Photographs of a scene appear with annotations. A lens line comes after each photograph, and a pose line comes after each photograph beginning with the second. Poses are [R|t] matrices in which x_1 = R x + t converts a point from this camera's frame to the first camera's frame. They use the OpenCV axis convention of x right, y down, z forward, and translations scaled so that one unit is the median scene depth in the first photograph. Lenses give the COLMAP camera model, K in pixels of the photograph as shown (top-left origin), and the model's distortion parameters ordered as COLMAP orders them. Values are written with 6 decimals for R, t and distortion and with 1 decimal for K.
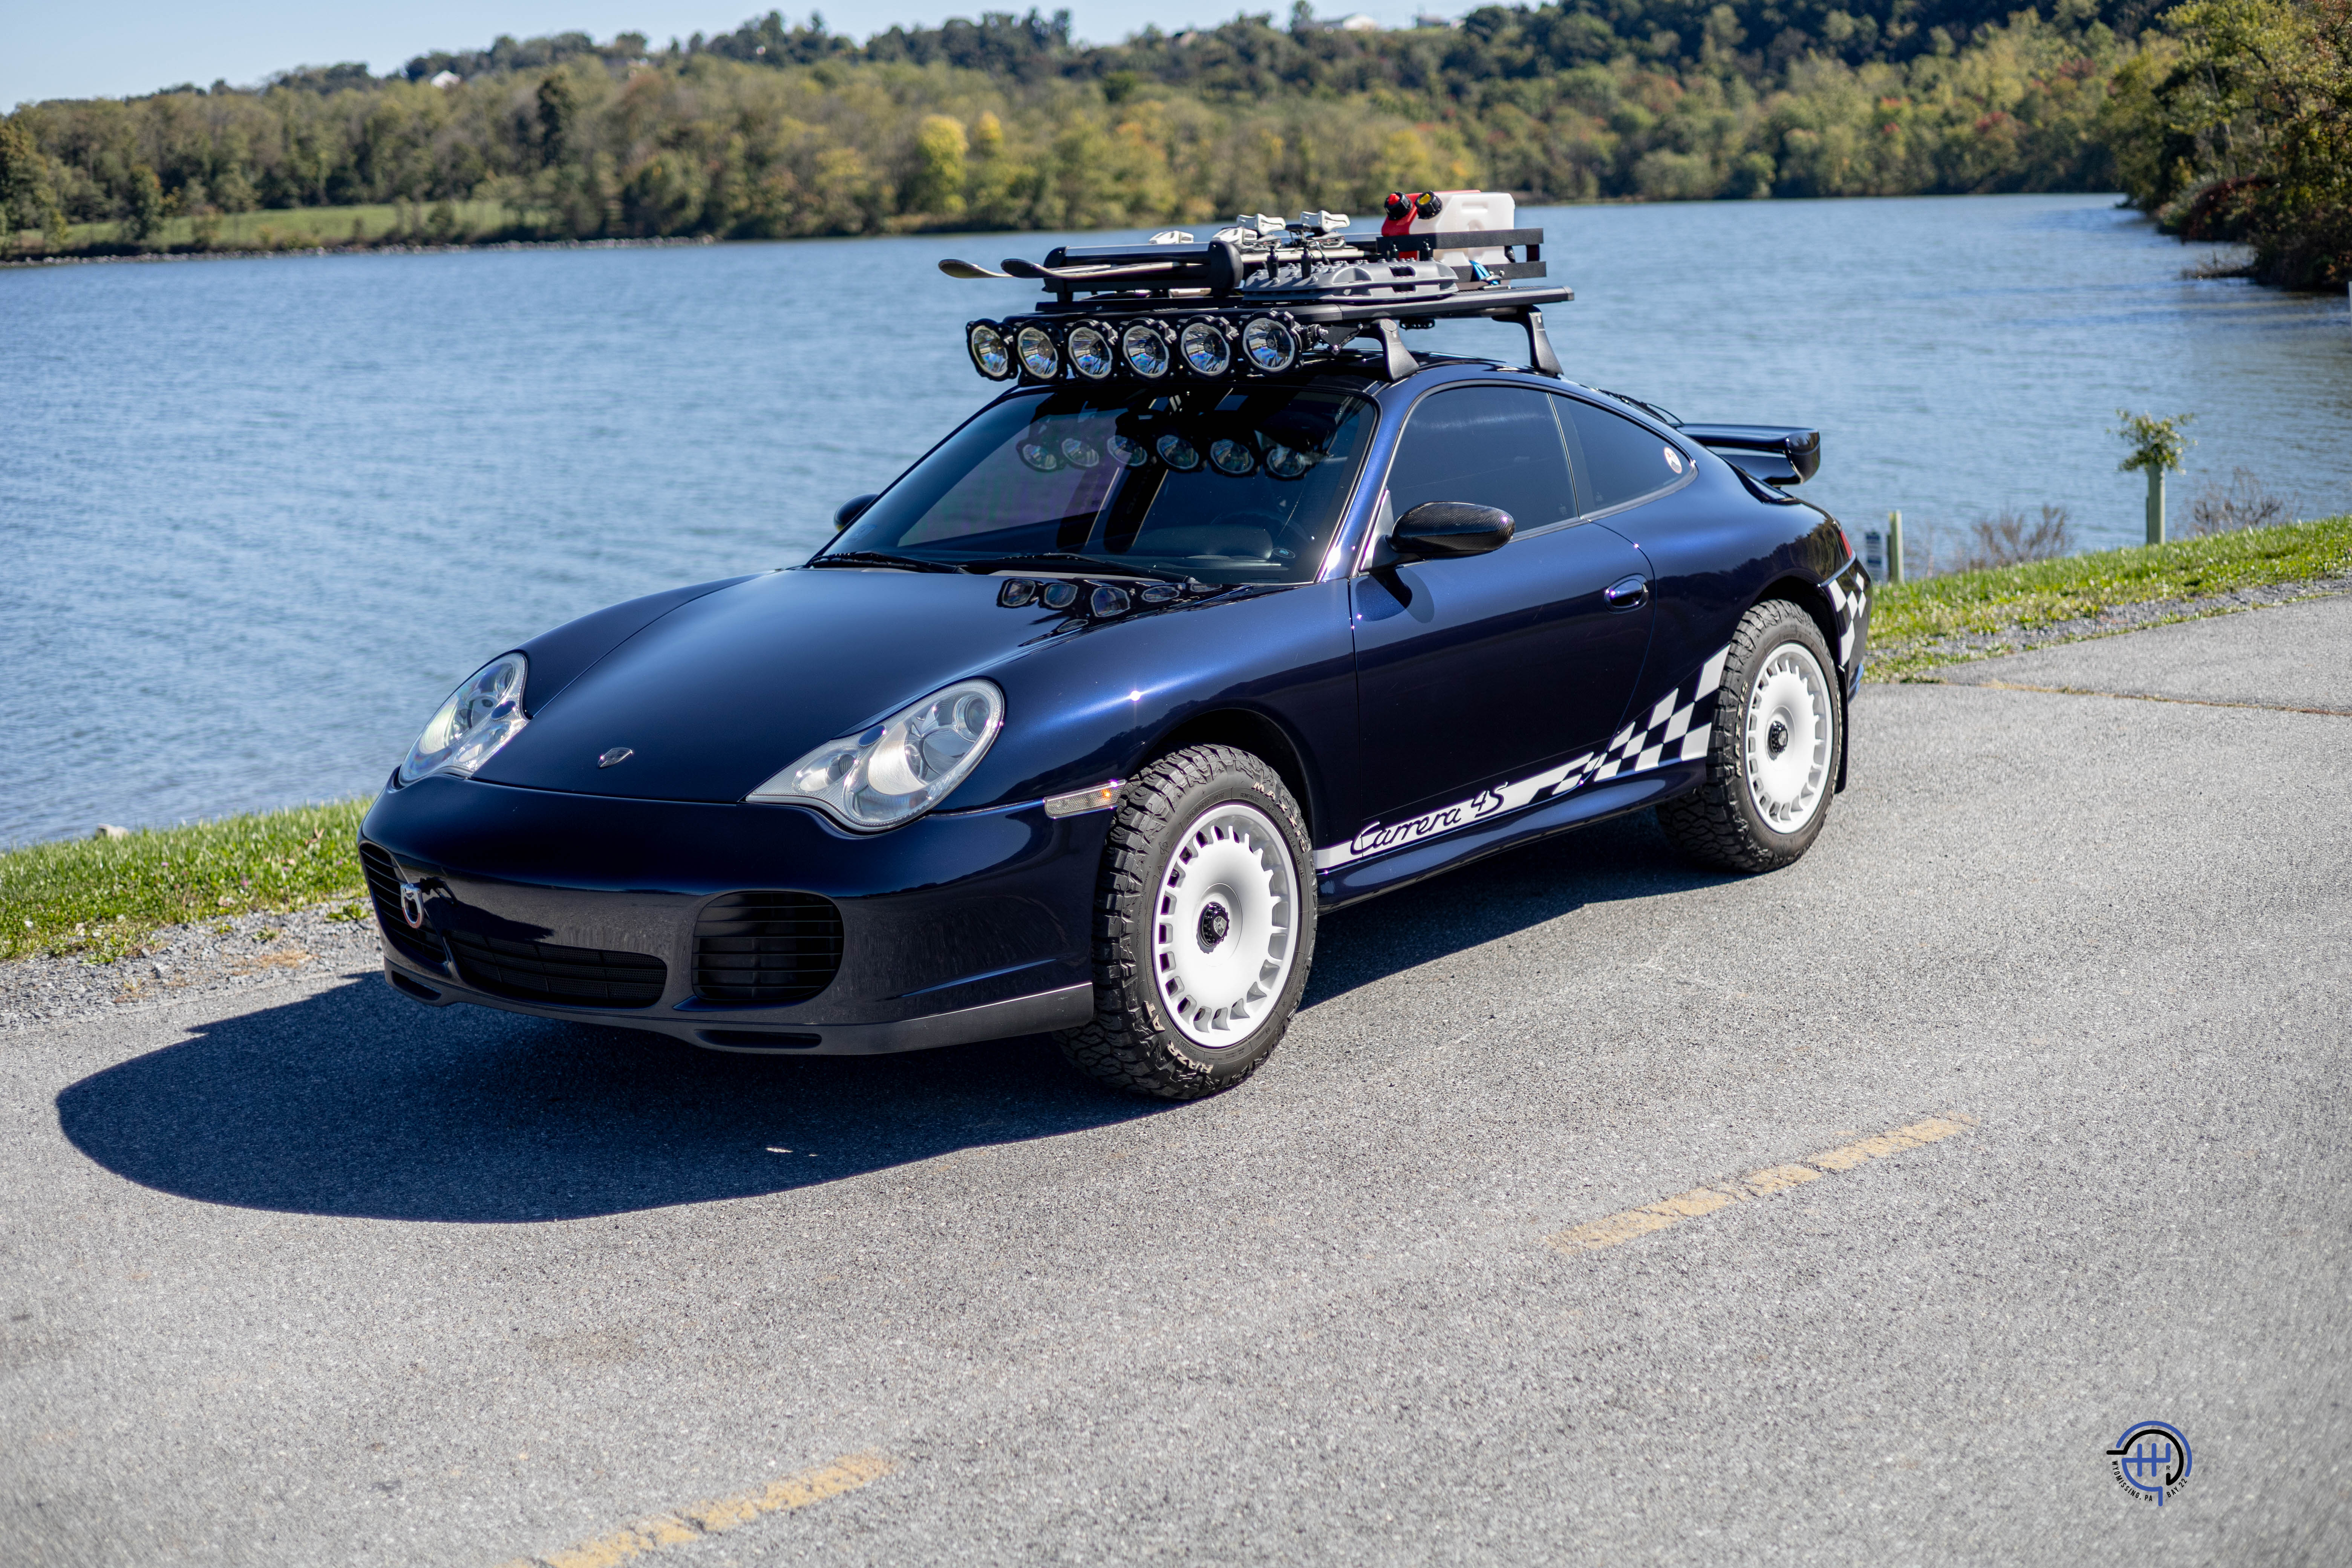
lens RADIAL K [[3340.4, 0, 1174.1], [0, 3340.4, 773.4], [0, 0, 1]] dist [0.005342, 0.061745]
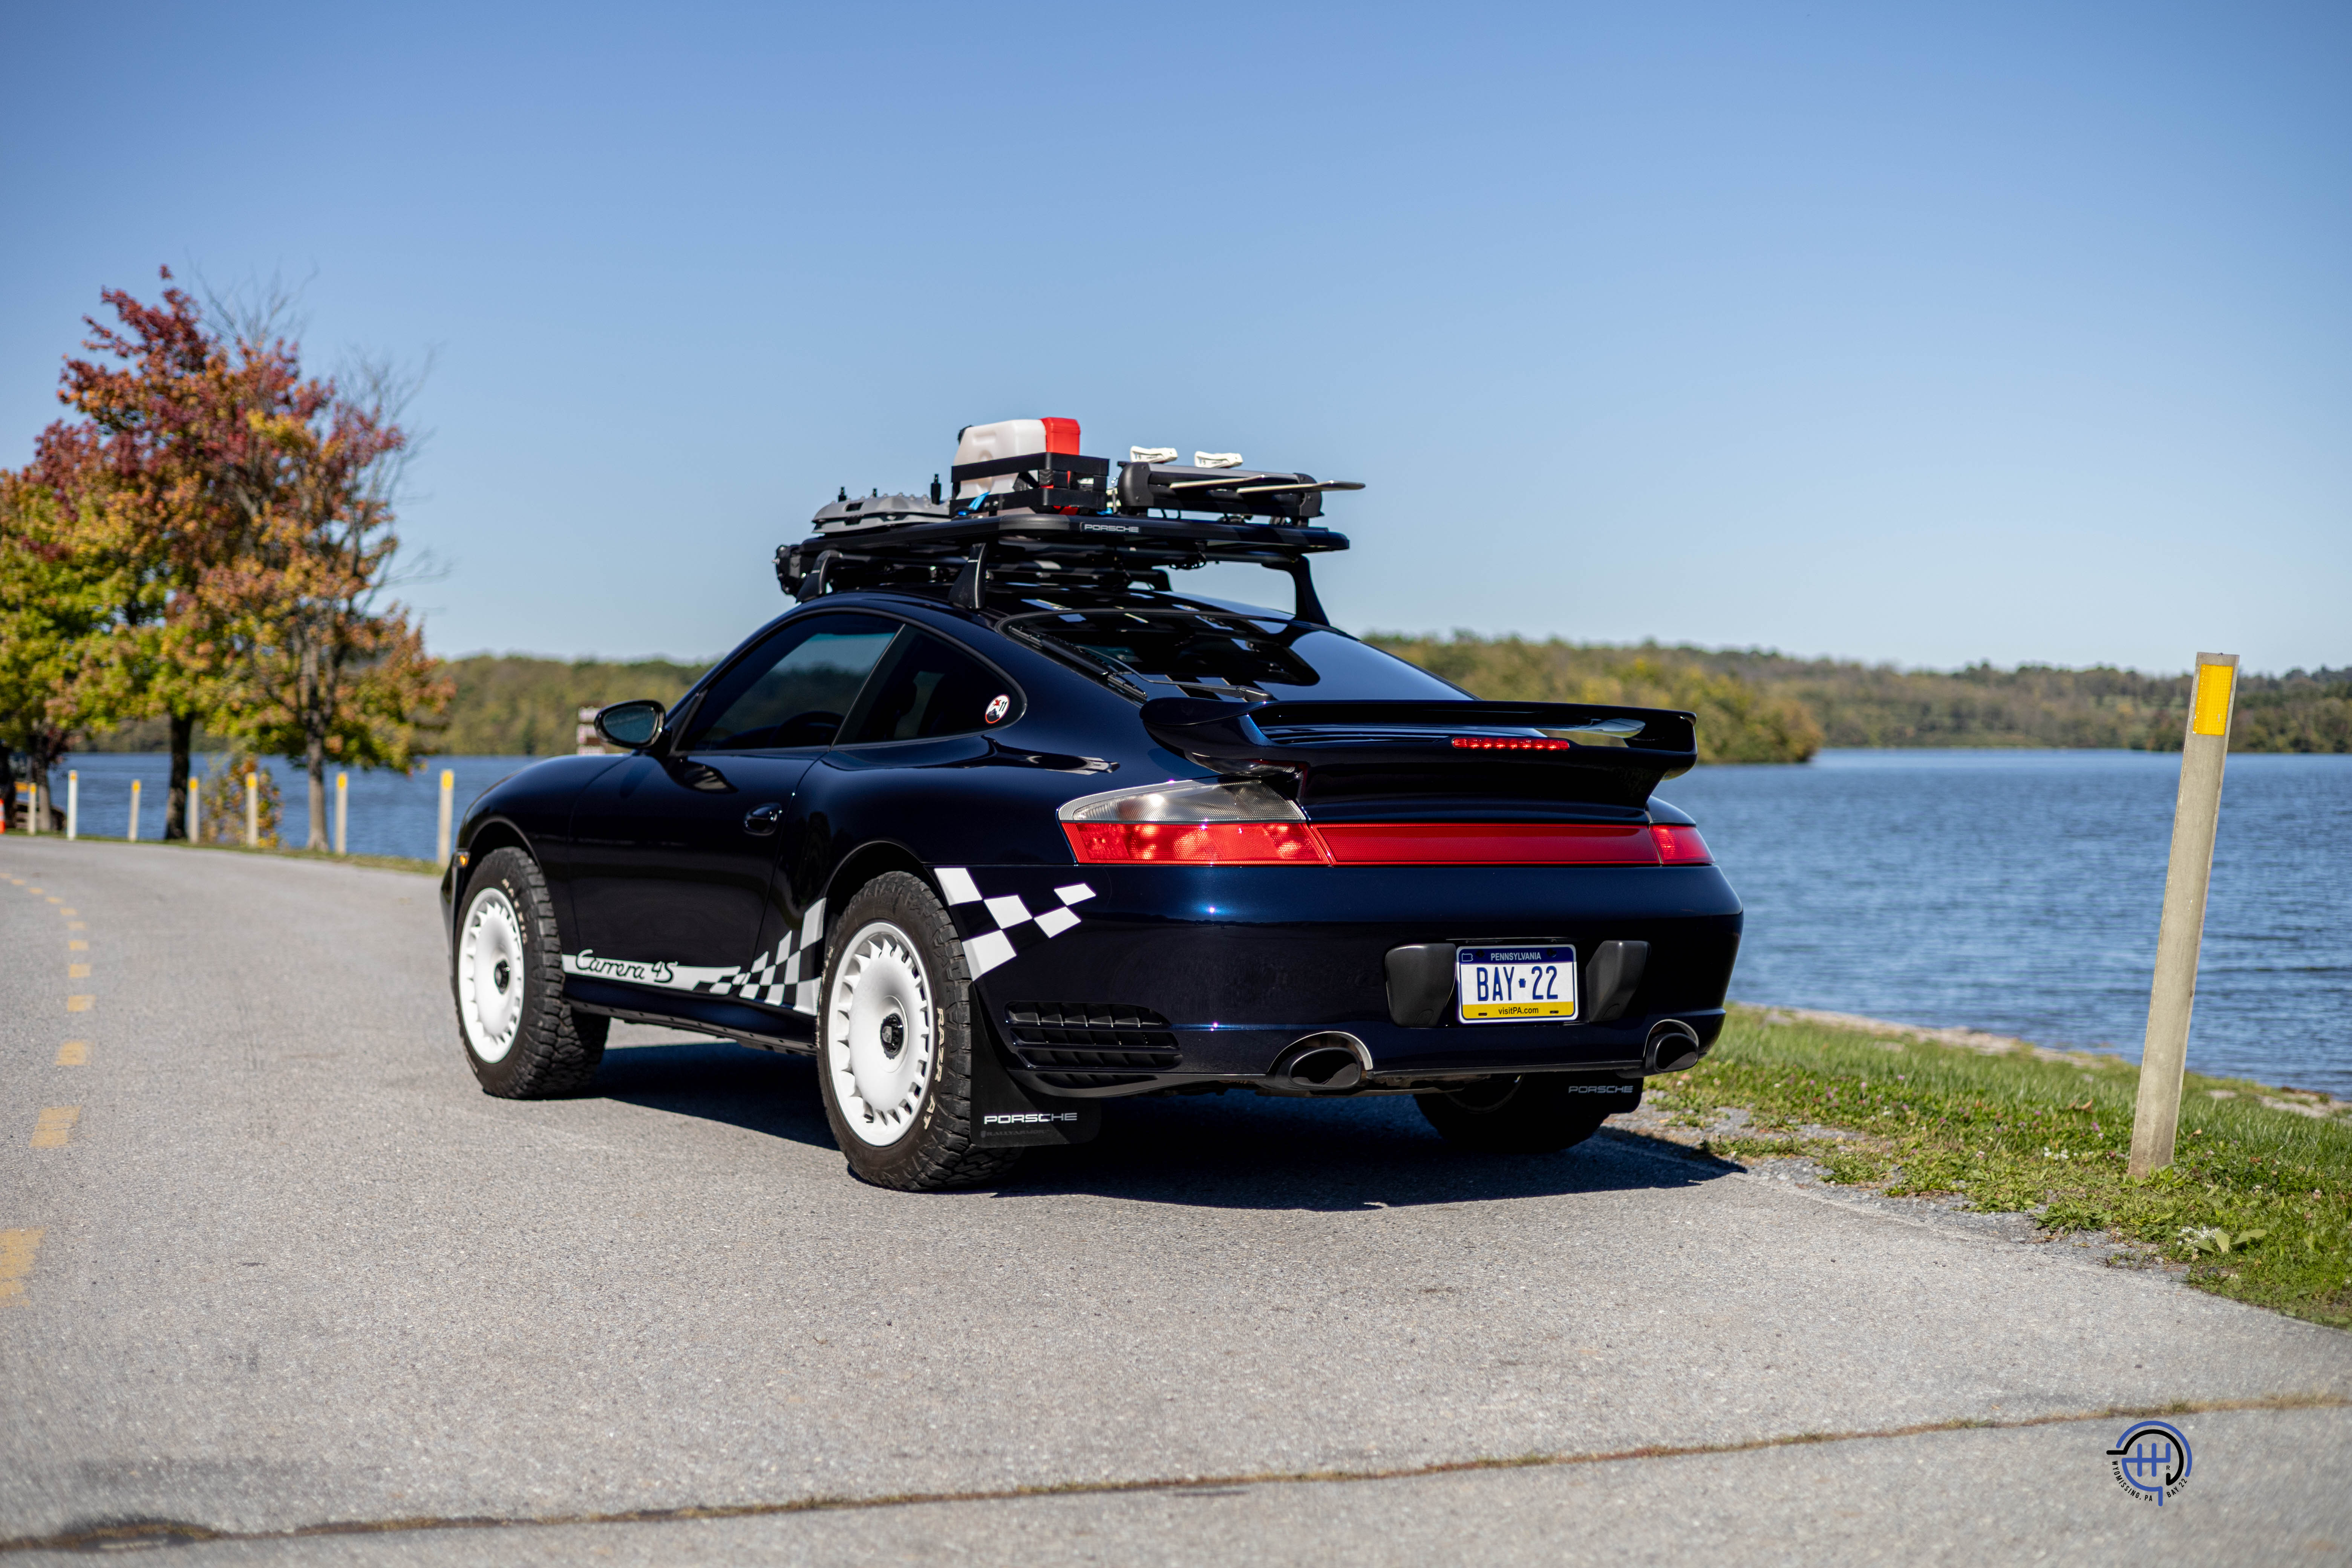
lens RADIAL K [[3340.4, 0, 1174.1], [0, 3340.4, 773.4], [0, 0, 1]] dist [0.005342, 0.061745]
pose [[-0.354441, 0.044627, -0.934013, 1.006581], [-0.147573, 0.983673, 0.103002, -0.185116], [0.923360, 0.174343, -0.342069, 1.428374]]
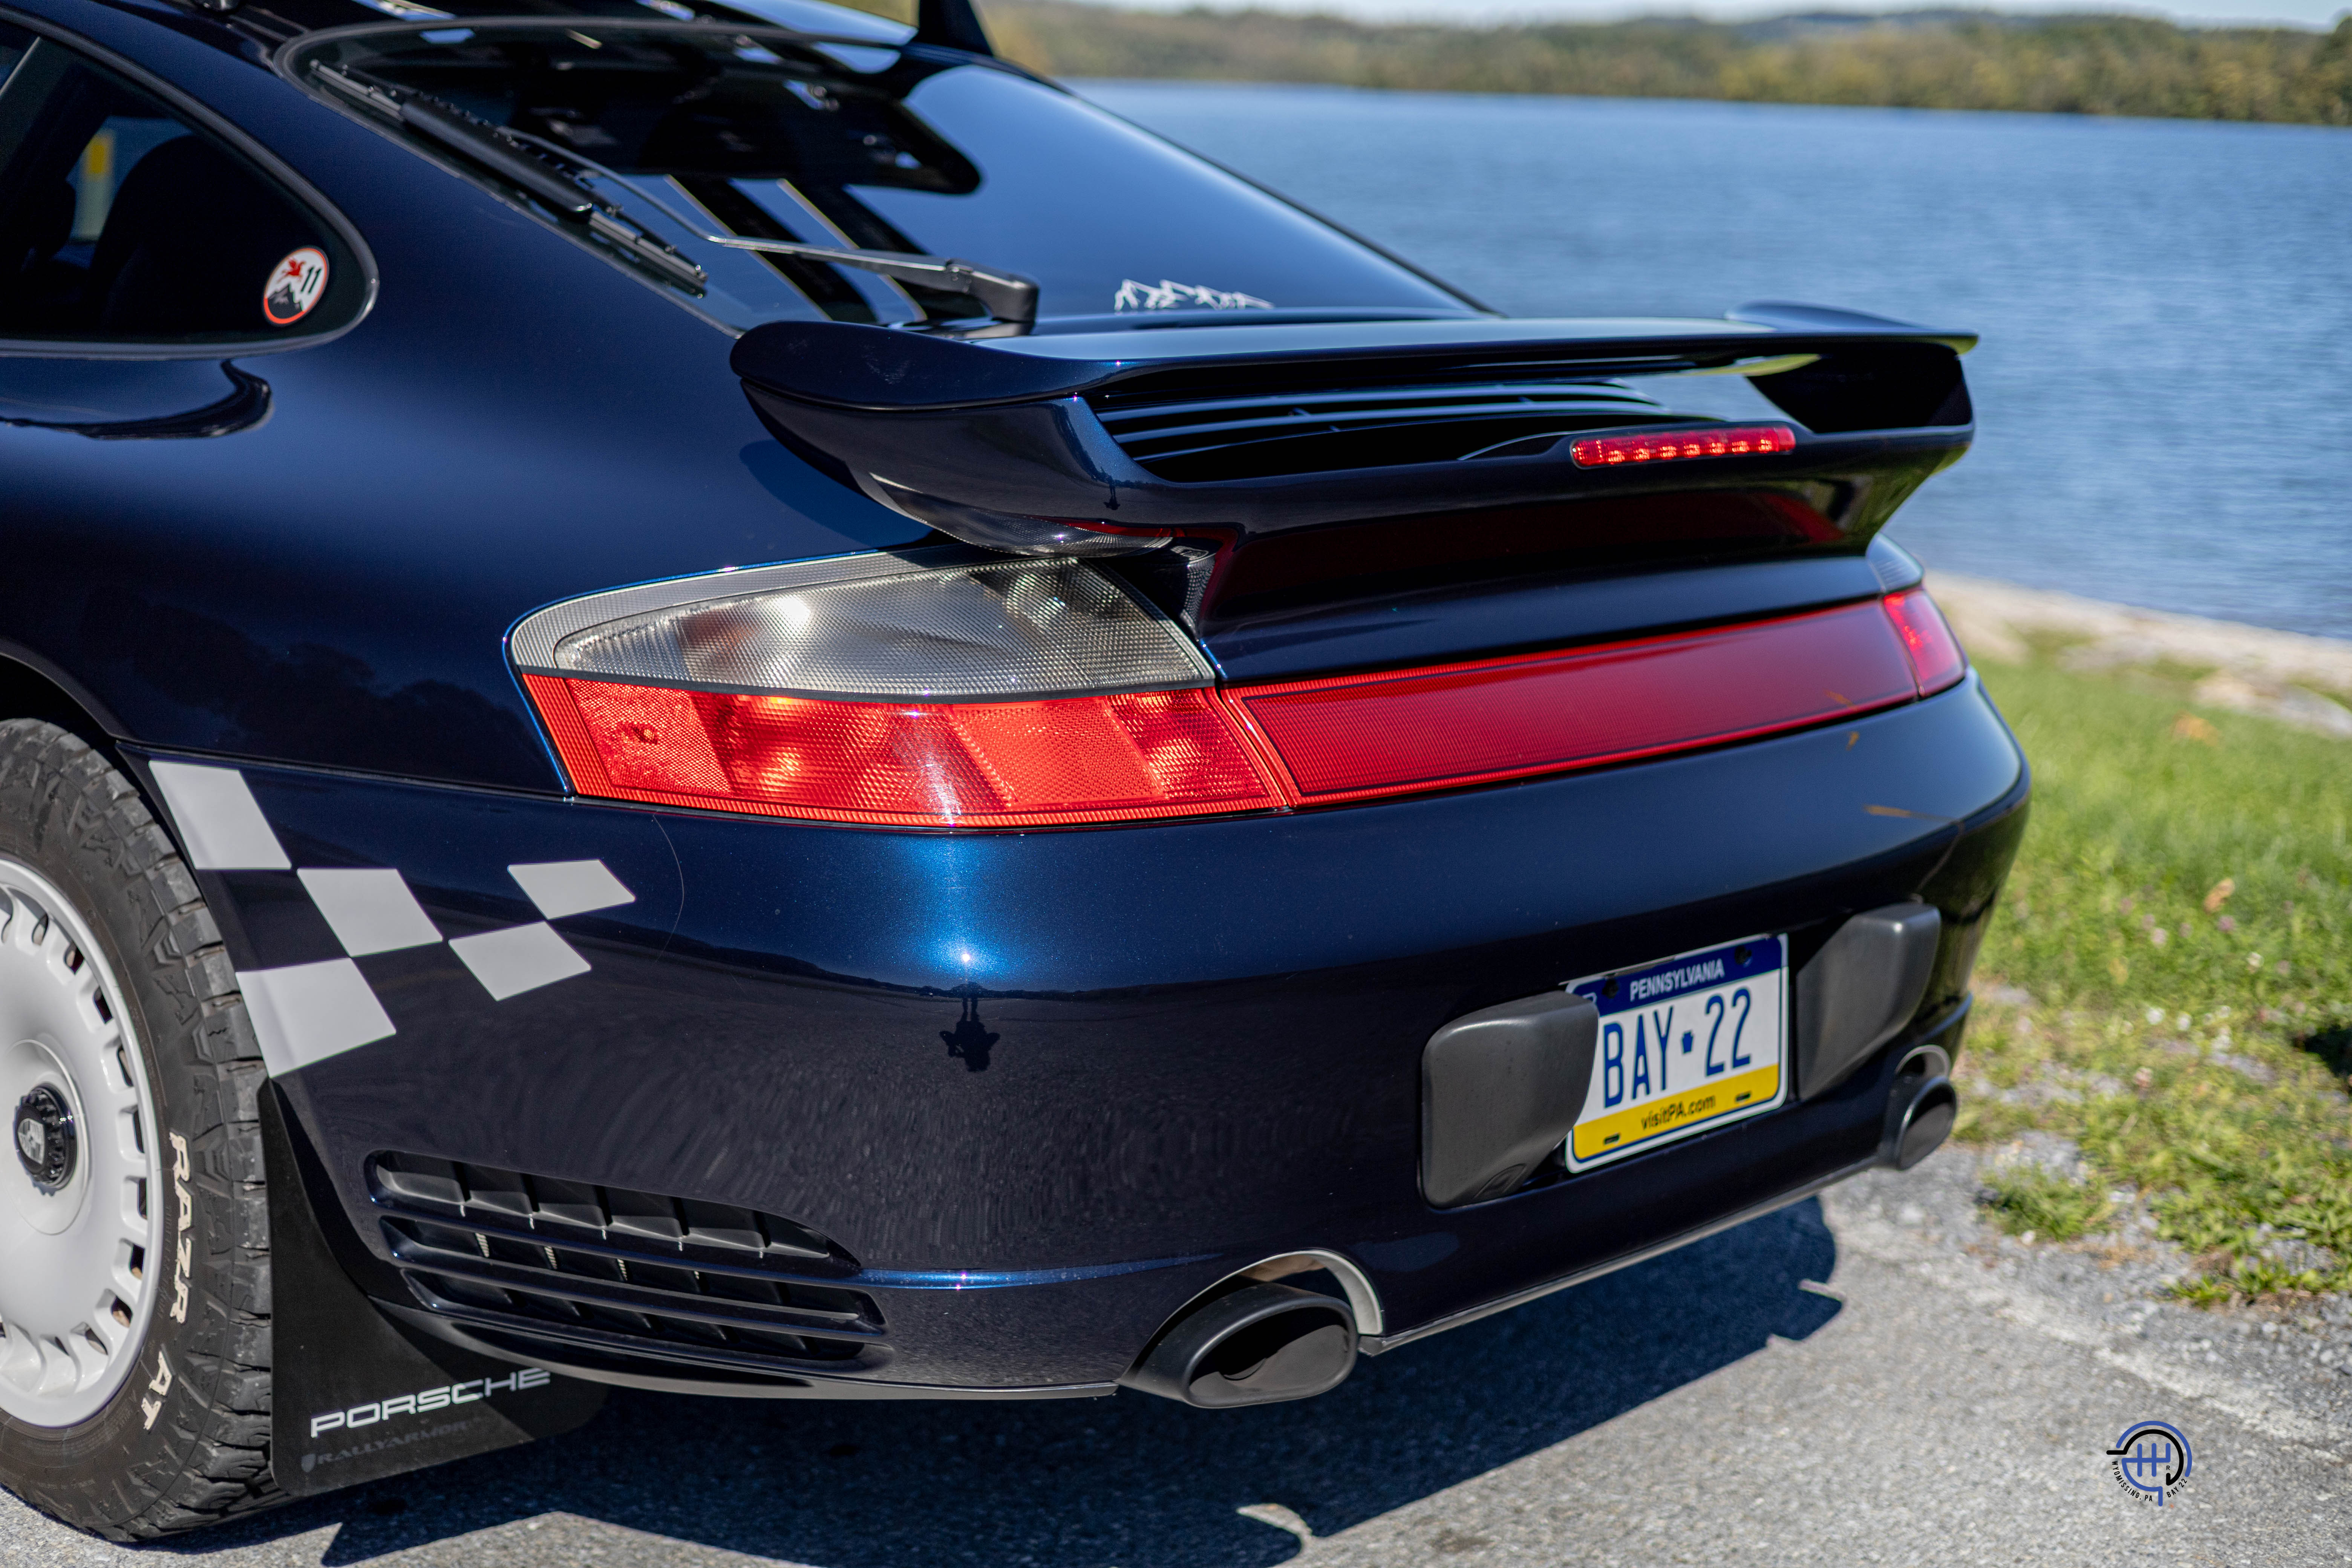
lens RADIAL K [[3340.4, 0, 1174.1], [0, 3340.4, 773.4], [0, 0, 1]] dist [0.005342, 0.061745]
pose [[-0.128932, 0.233927, -0.963667, 0.509009], [-0.192767, 0.947329, 0.255751, -0.161353], [0.972737, 0.218738, -0.077048, 1.195837]]
